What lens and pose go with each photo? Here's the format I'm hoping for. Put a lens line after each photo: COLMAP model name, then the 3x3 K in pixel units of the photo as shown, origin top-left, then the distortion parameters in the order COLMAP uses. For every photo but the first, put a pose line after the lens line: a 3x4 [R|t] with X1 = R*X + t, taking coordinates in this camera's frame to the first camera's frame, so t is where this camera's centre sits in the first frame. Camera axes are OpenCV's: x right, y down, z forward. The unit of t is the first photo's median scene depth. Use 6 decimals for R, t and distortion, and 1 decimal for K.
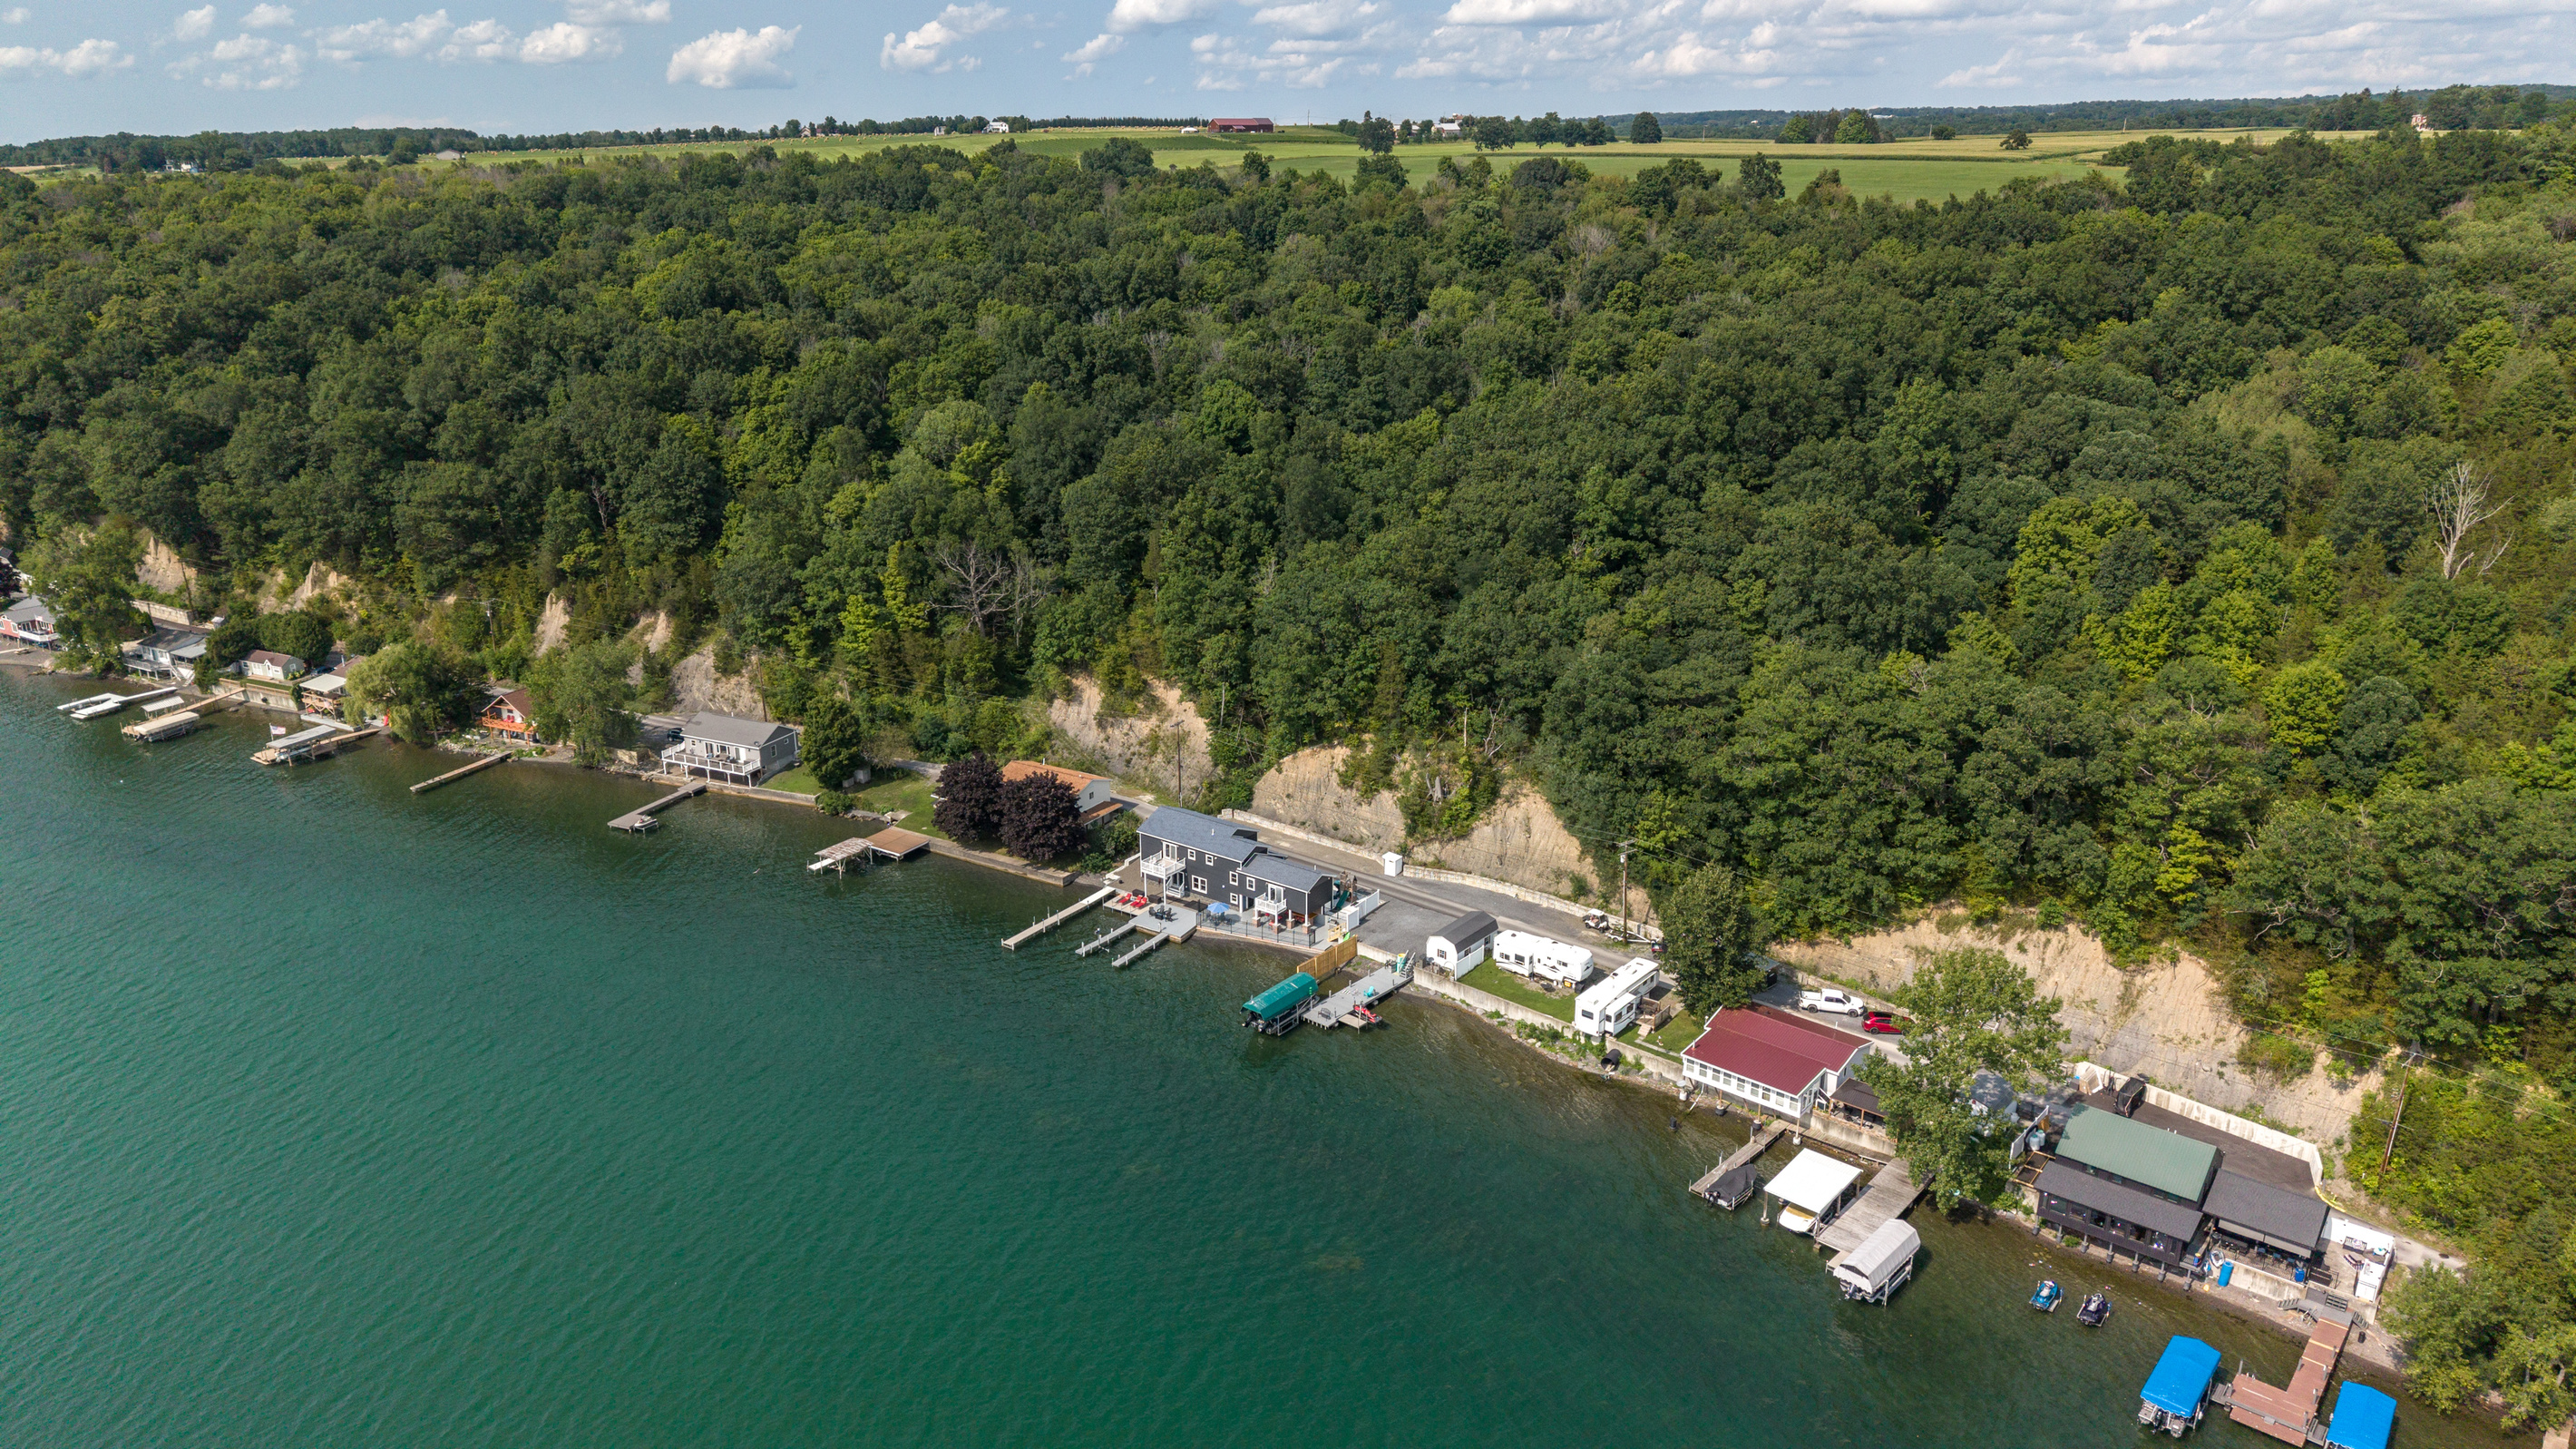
lens RADIAL K [[1717.2, 0, 1295.2], [0, 1717.2, 721.1], [0, 0, 1]] dist [0.046558, -0.056647]
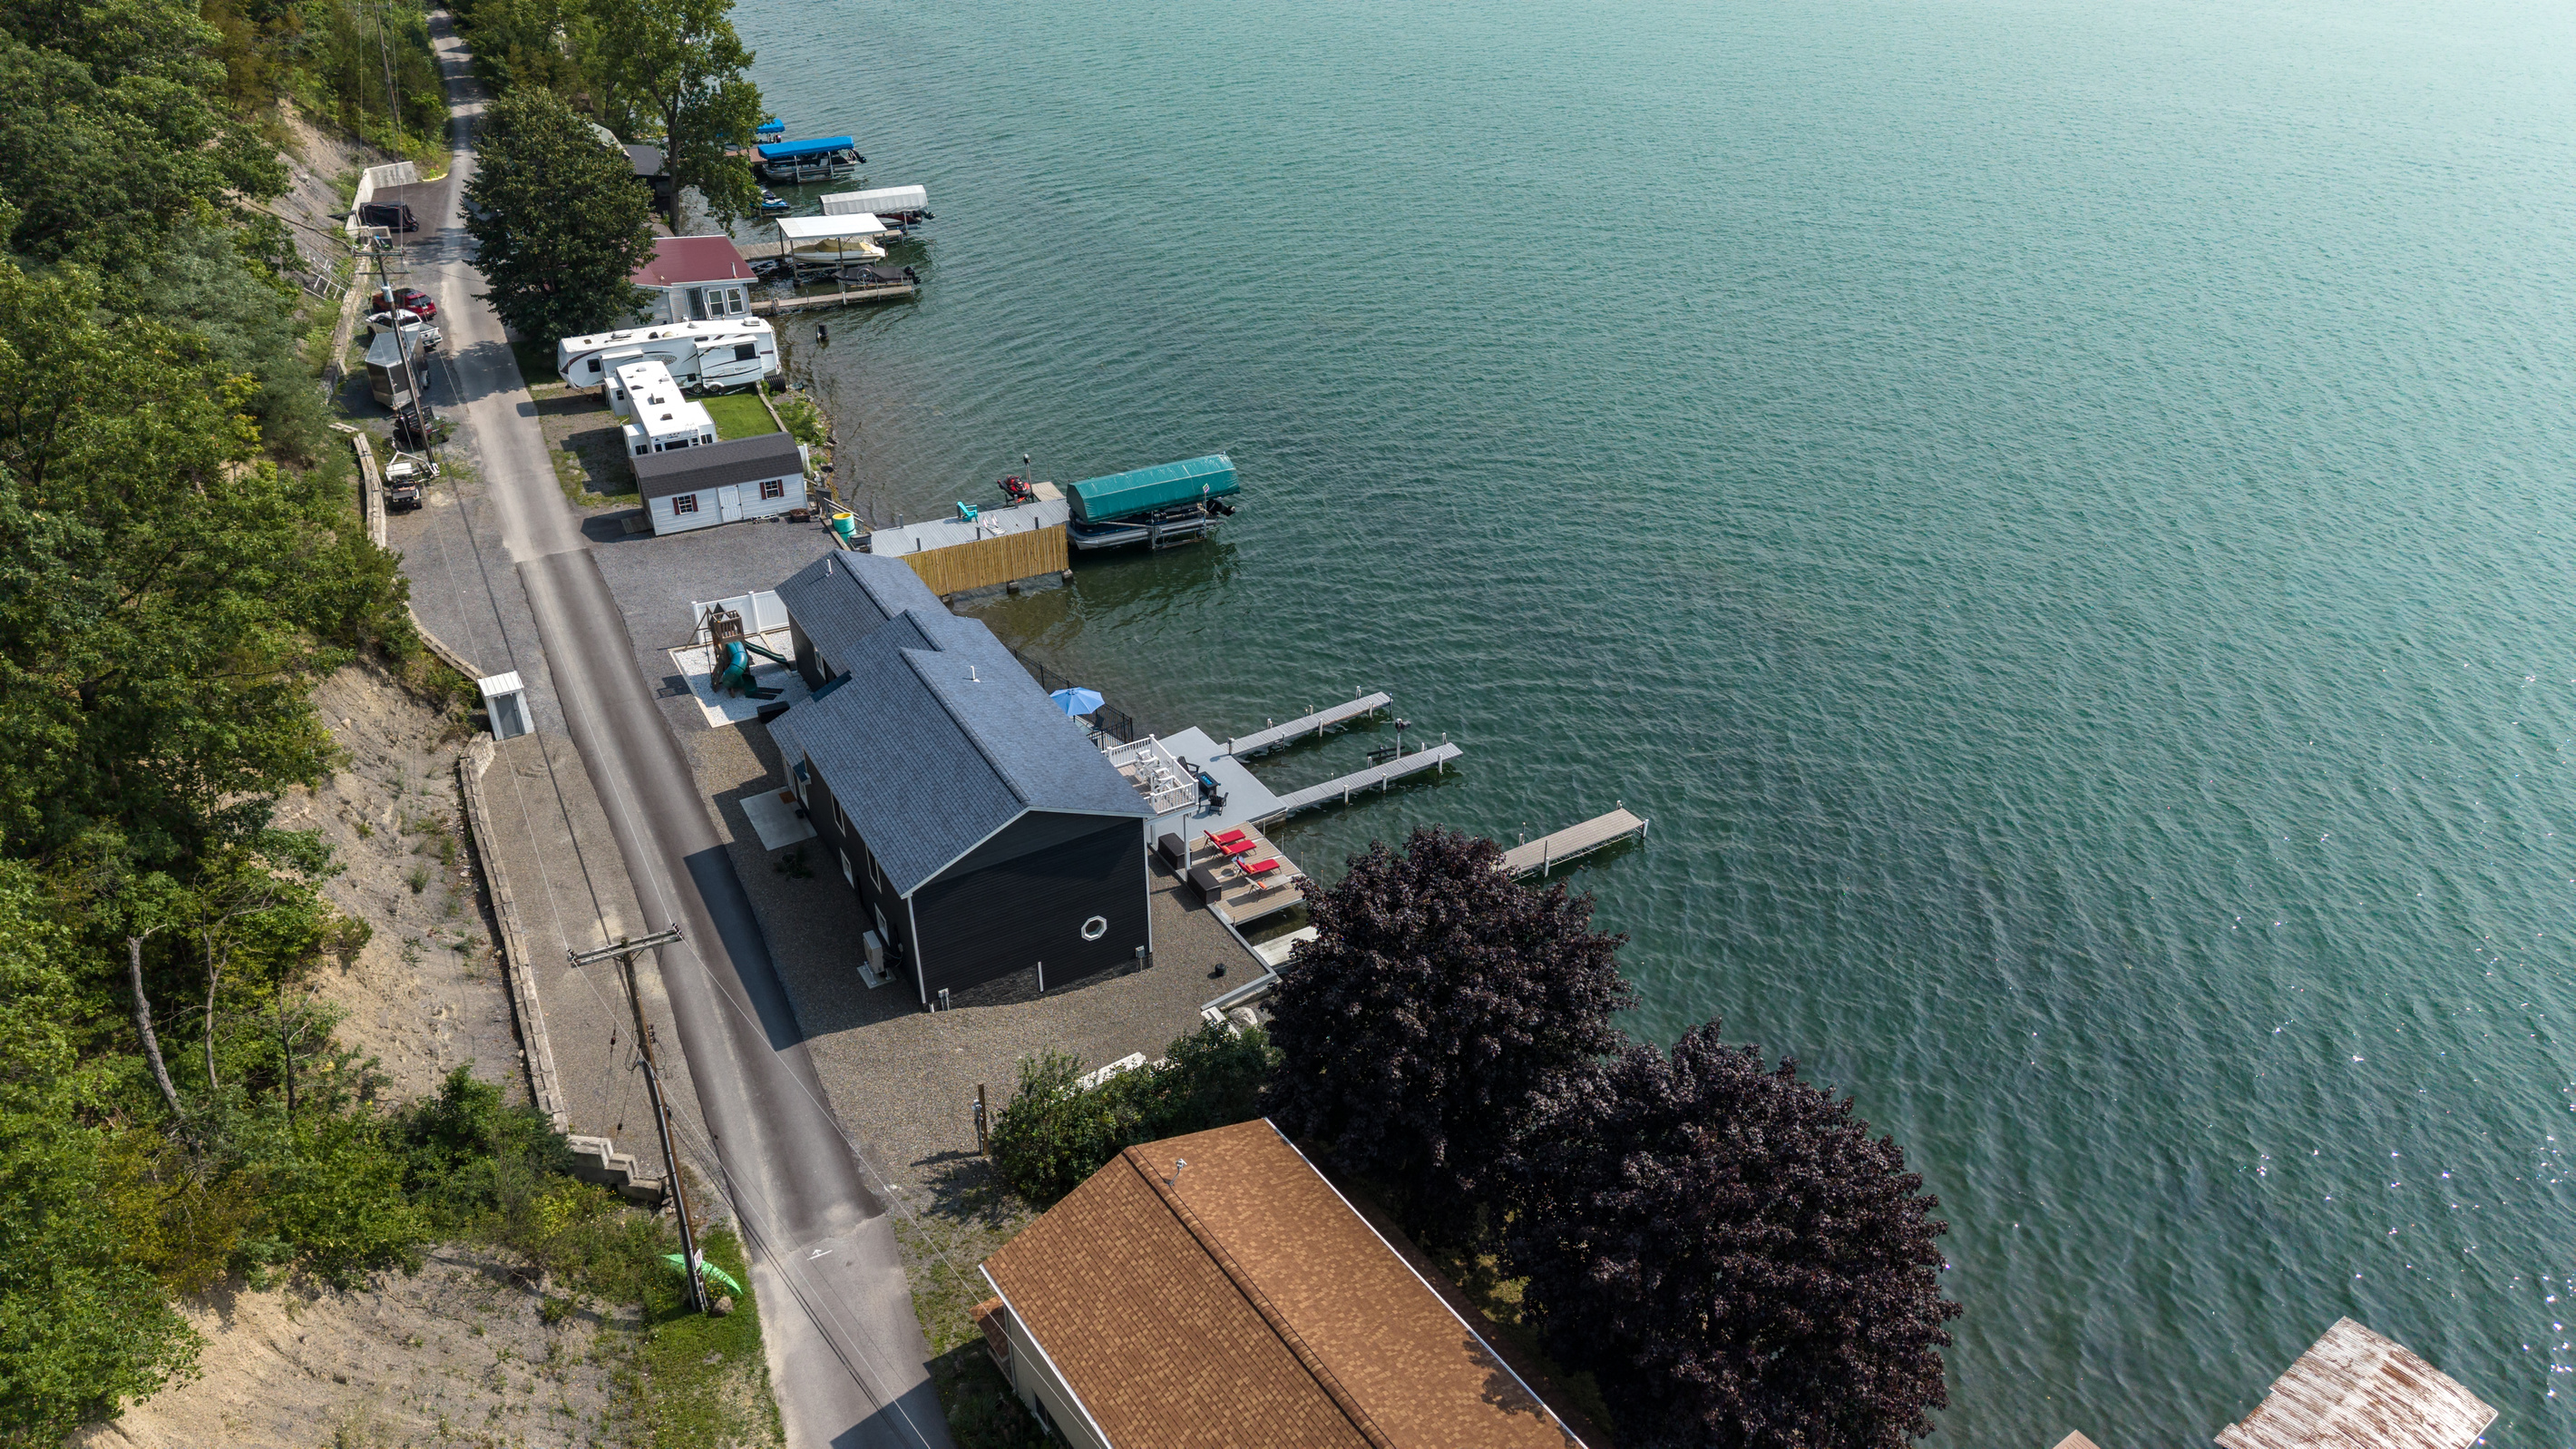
lens RADIAL K [[1717.2, 0, 1282.5], [0, 1717.2, 737.2], [0, 0, 1]] dist [0.046558, -0.056647]
pose [[-0.917257, -0.208122, 0.339594, -0.195505], [0.127781, 0.653782, 0.745816, -0.144230], [-0.377241, 0.727499, -0.573092, 1.091972]]
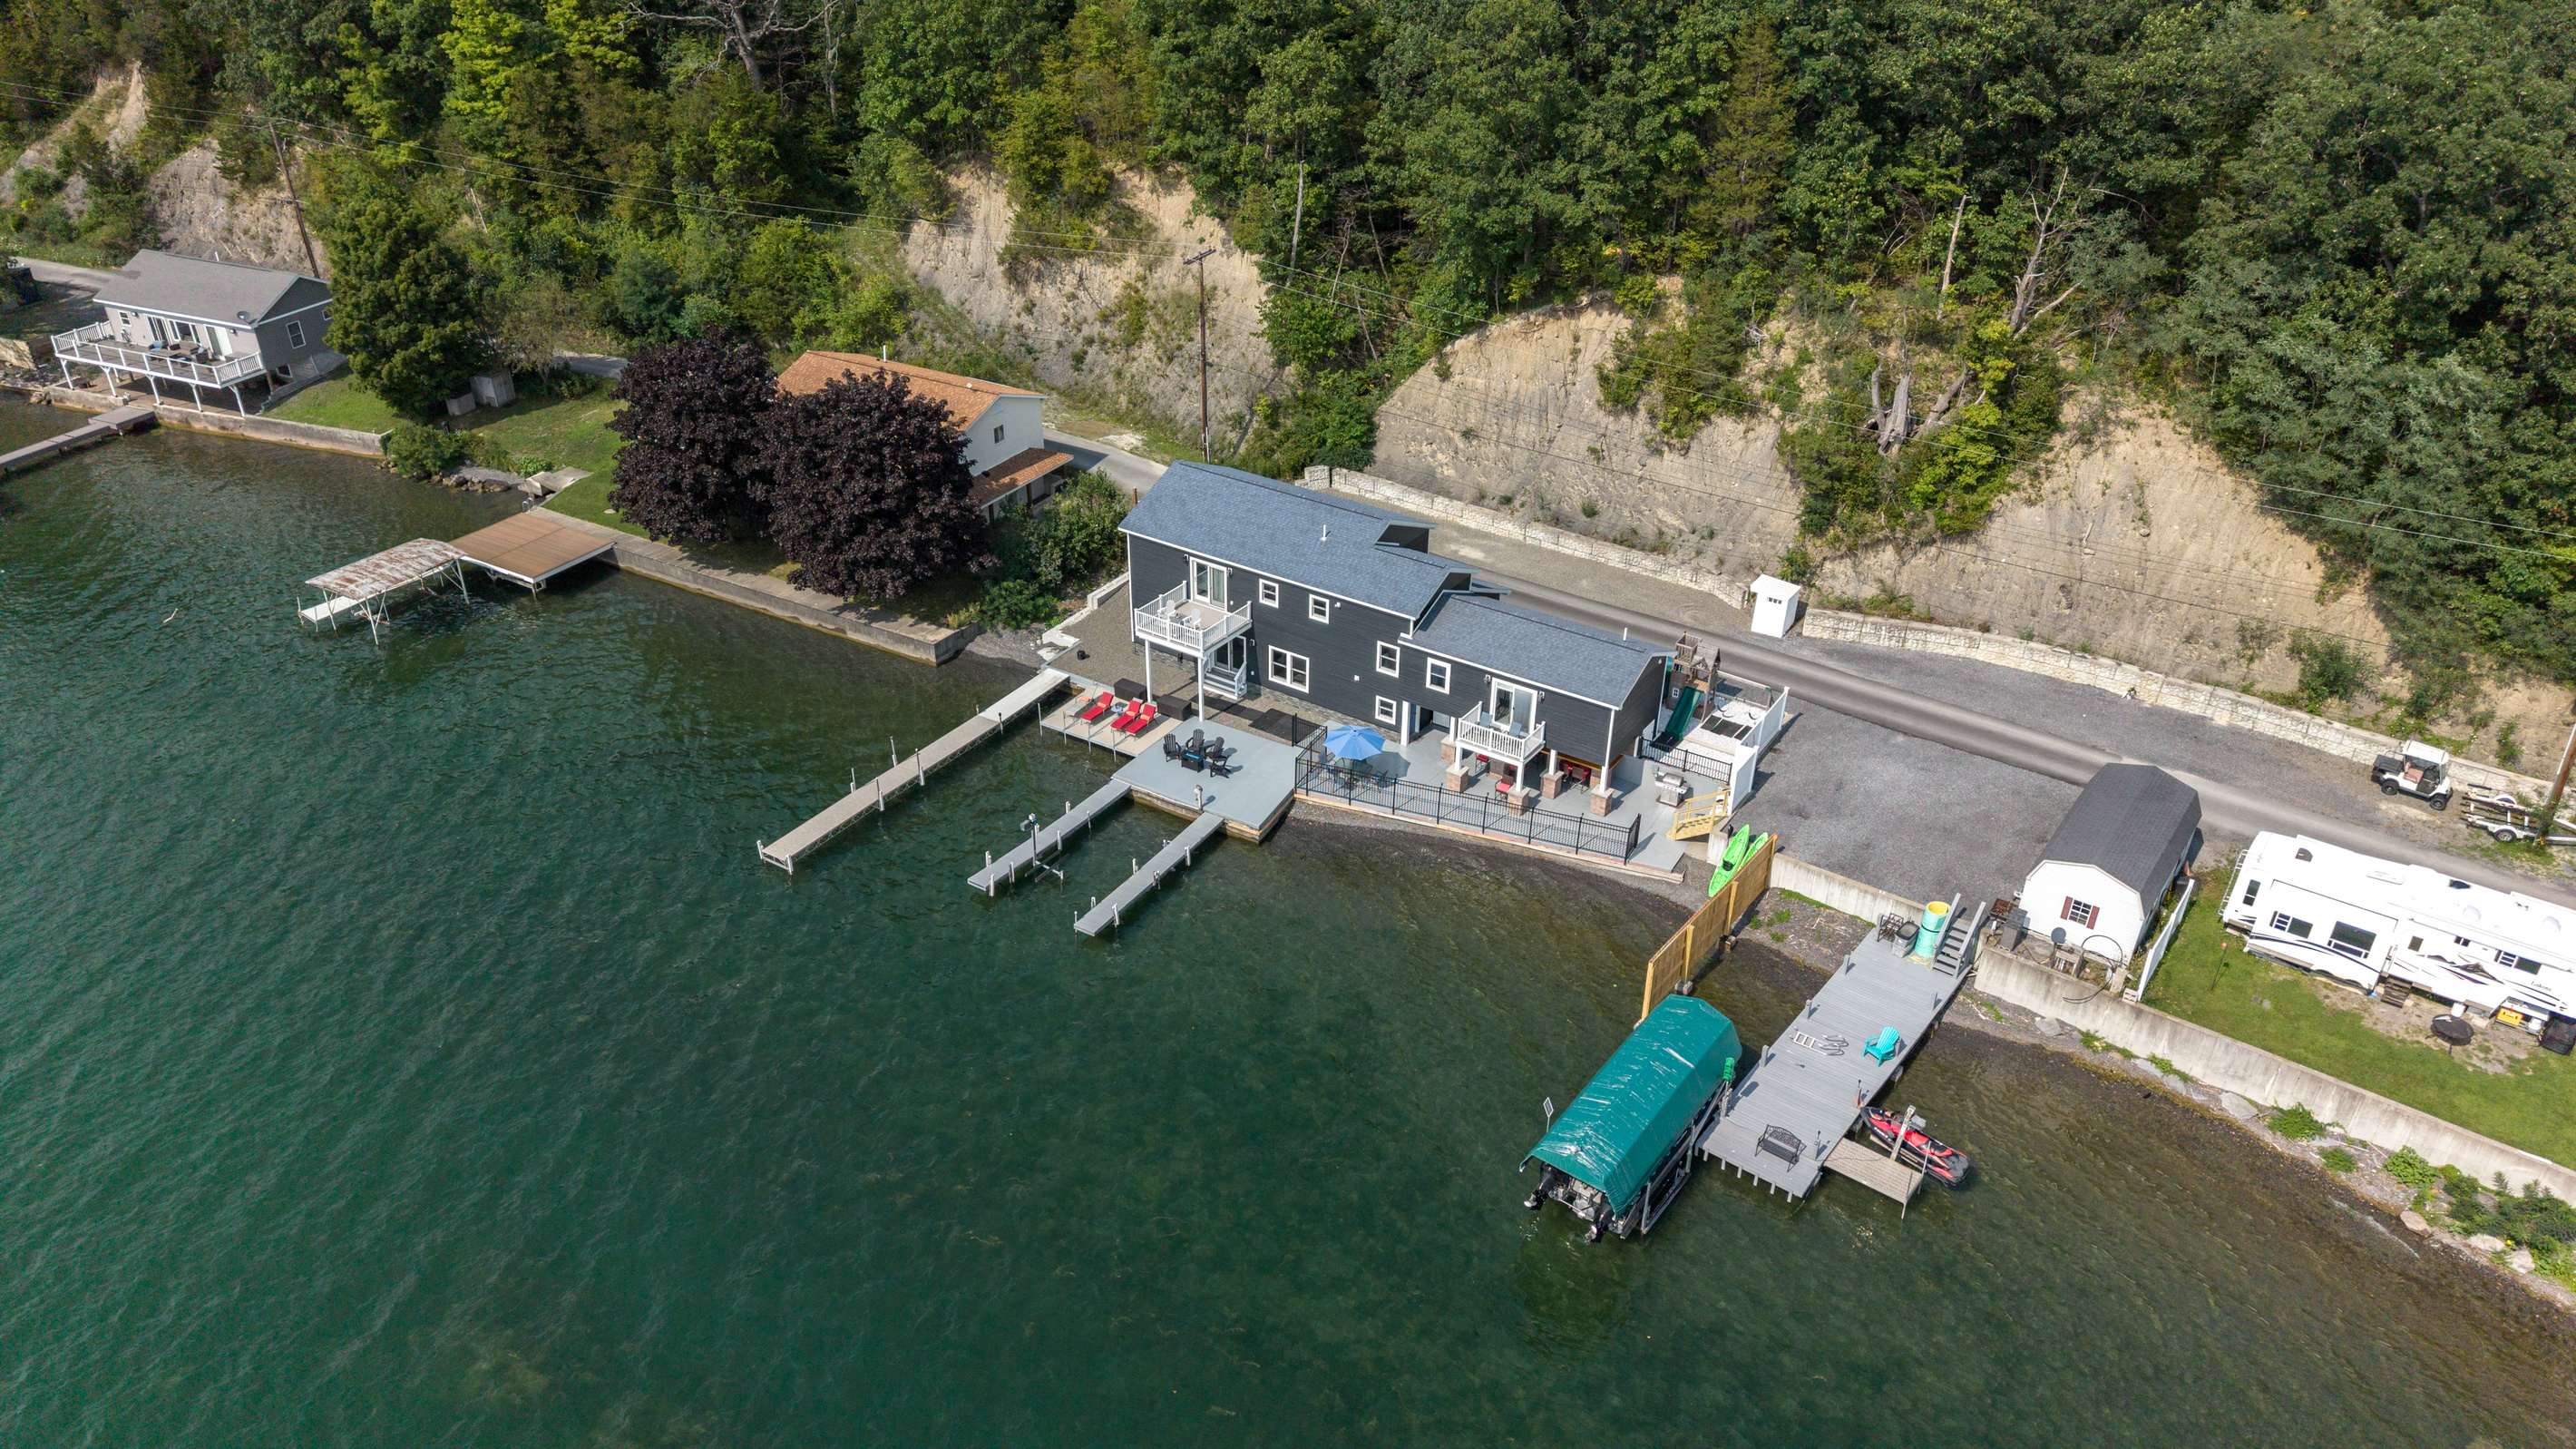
lens RADIAL K [[1717.2, 0, 1269.9], [0, 1717.2, 752.7], [0, 0, 1]] dist [0.046558, -0.056647]
pose [[0.999508, -0.009688, 0.029842, -0.067286], [0.002814, 0.974982, 0.222264, 0.026657], [-0.031249, -0.222071, 0.974530, 0.582839]]
